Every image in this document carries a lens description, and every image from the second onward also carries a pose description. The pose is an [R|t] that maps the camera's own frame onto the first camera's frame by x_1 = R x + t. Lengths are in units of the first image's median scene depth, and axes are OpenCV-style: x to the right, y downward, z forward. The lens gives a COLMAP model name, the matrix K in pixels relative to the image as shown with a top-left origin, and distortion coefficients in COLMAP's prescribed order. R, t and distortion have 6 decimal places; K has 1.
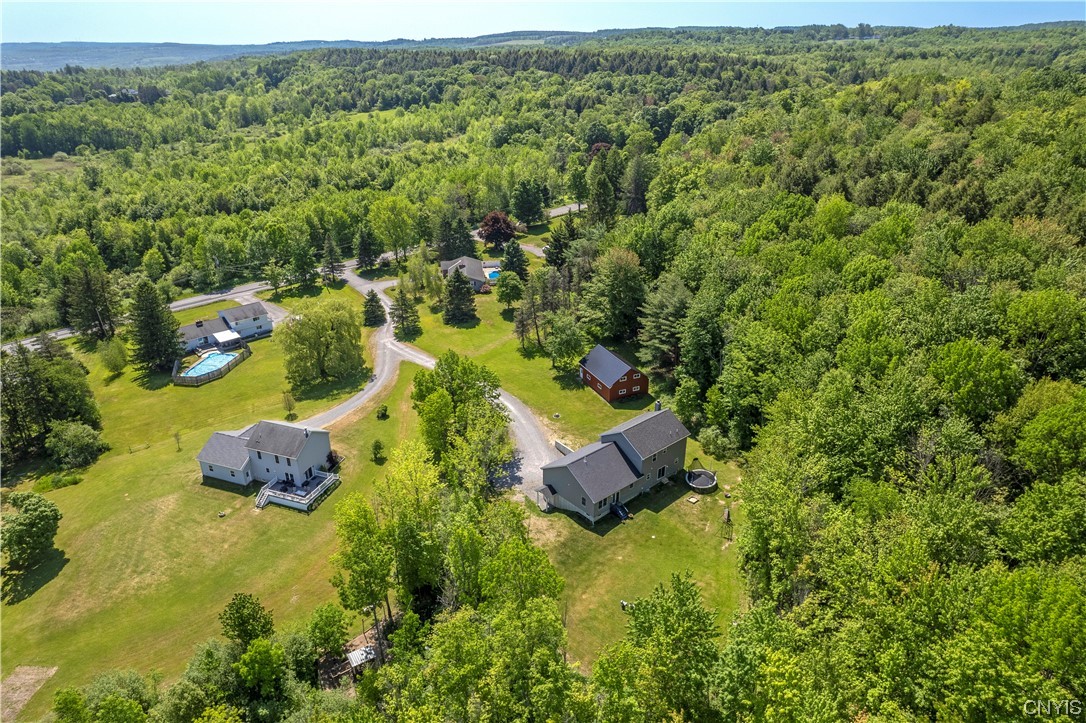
lens RADIAL K [[661.4, 0, 636.3], [0, 661.4, 413.5], [0, 0, 1]] dist [-0.042078, 0.030667]
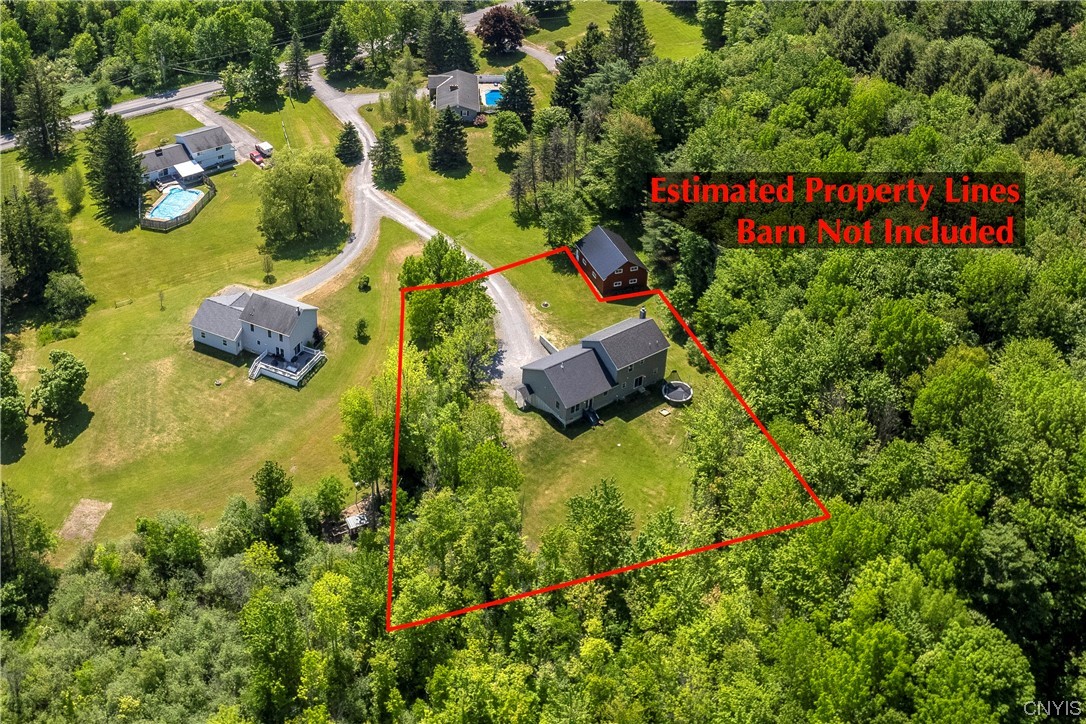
lens RADIAL K [[822.1, 0, 543.0], [0, 822.1, 362.0], [0, 0, 1]] dist [0.000967, 0.003560]
pose [[0.987966, 0.085831, -0.128674, 0.047953], [-0.072029, 0.991502, 0.108334, -0.059524], [0.136879, -0.097762, 0.985752, -0.228764]]
